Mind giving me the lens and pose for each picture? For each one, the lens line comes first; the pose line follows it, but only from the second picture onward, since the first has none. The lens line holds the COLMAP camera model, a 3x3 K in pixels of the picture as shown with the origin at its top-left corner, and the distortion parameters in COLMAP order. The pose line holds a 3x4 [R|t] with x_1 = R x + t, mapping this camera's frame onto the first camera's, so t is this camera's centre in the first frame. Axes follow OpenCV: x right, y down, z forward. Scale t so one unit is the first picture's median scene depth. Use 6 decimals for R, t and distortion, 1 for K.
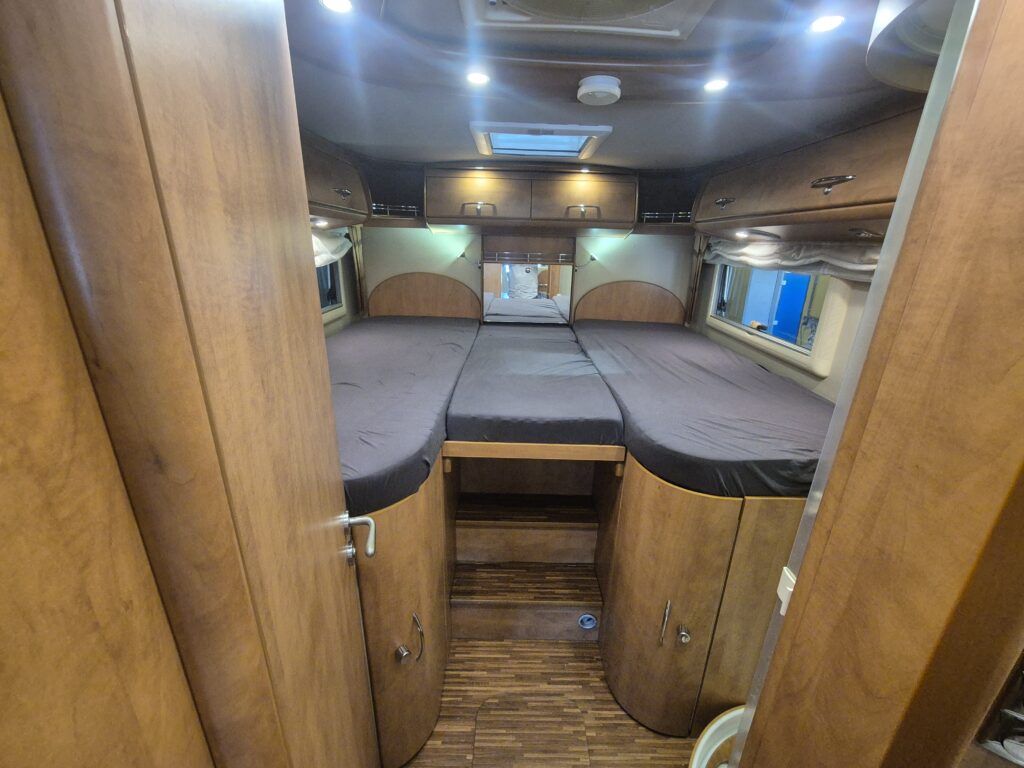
lens RADIAL K [[422.0, 0, 518.9], [0, 422.0, 386.0], [0, 0, 1]] dist [-0.002025, -0.000331]
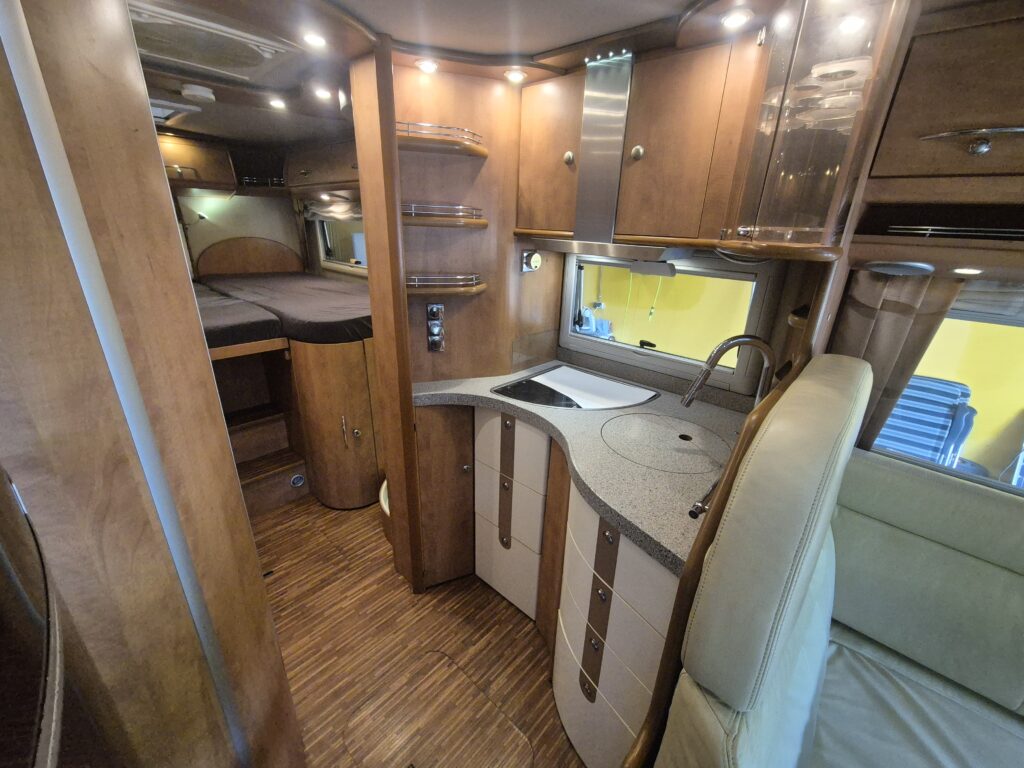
lens RADIAL K [[422.0, 0, 518.9], [0, 422.0, 386.0], [0, 0, 1]] dist [-0.002025, -0.000331]
pose [[0.672785, -0.271194, 0.688342, -0.186834], [0.230280, 0.960939, 0.153516, 0.185451], [-0.703087, 0.055228, 0.708956, -0.435866]]
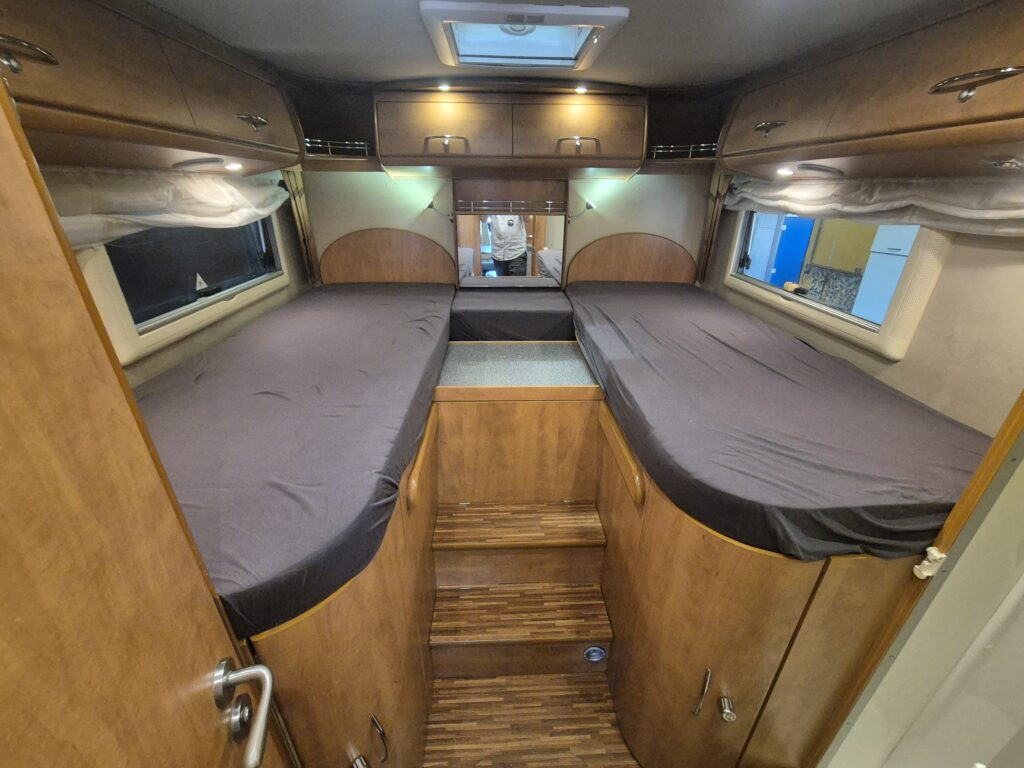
lens RADIAL K [[422.6, 0, 516.0], [0, 422.6, 384.3], [0, 0, 1]] dist [-0.000910, -0.000291]
pose [[0.999198, -0.031308, 0.024945, 0.001157], [0.028464, 0.993834, 0.107167, -0.063477], [-0.028146, -0.106371, 0.993928, 0.189679]]
